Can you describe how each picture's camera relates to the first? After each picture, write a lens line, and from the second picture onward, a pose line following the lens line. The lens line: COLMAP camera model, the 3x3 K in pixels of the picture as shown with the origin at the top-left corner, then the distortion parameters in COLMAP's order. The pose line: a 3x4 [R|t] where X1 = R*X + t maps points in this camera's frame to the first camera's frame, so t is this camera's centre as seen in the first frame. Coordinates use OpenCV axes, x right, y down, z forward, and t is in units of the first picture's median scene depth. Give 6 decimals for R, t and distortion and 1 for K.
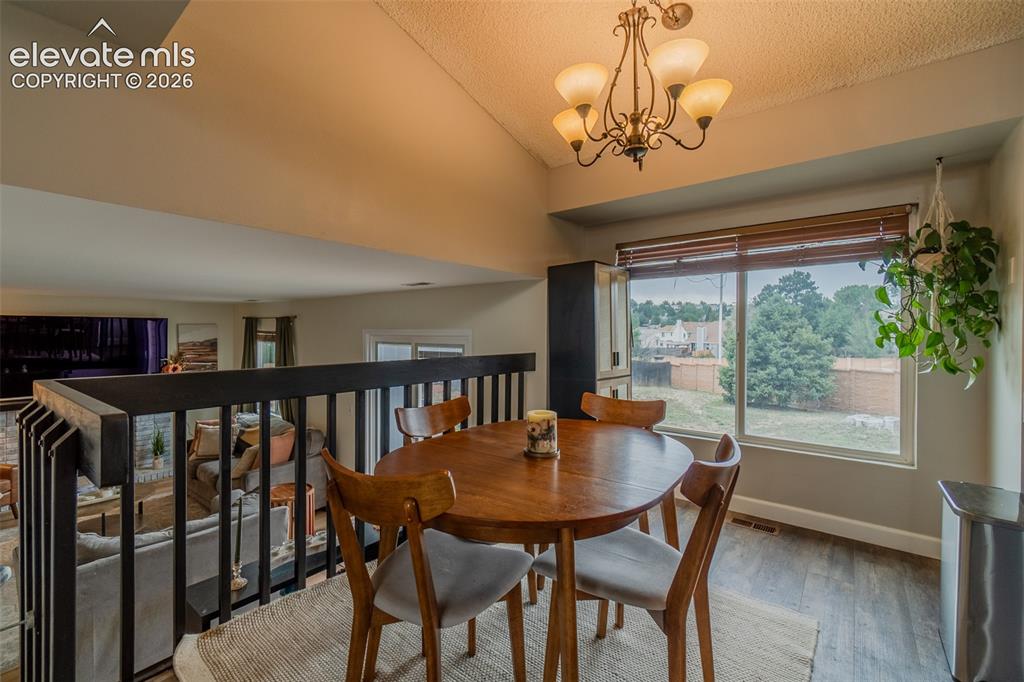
lens RADIAL K [[428.4, 0, 494.8], [0, 428.4, 334.9], [0, 0, 1]] dist [-0.001622, -0.000257]
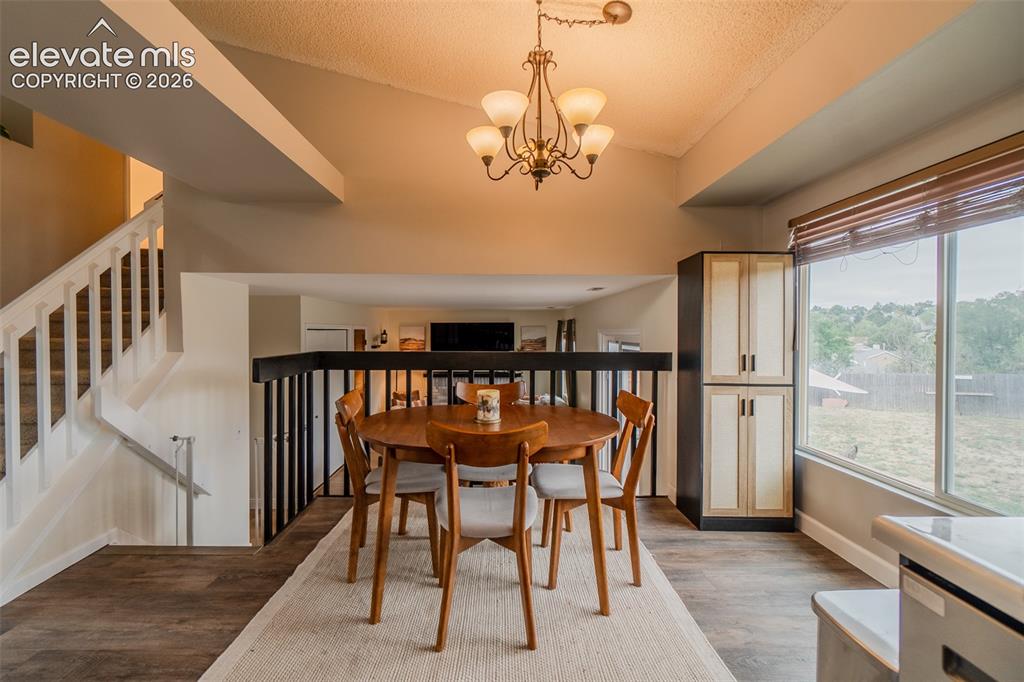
lens RADIAL K [[439.9, 0, 505.5], [0, 439.9, 334.4], [0, 0, 1]] dist [0.002869, 0.000722]
pose [[0.645885, 0.004780, -0.763419, 0.356476], [-0.011313, 0.999931, -0.003311, 0.005989], [0.763351, 0.010775, 0.645895, 0.039631]]
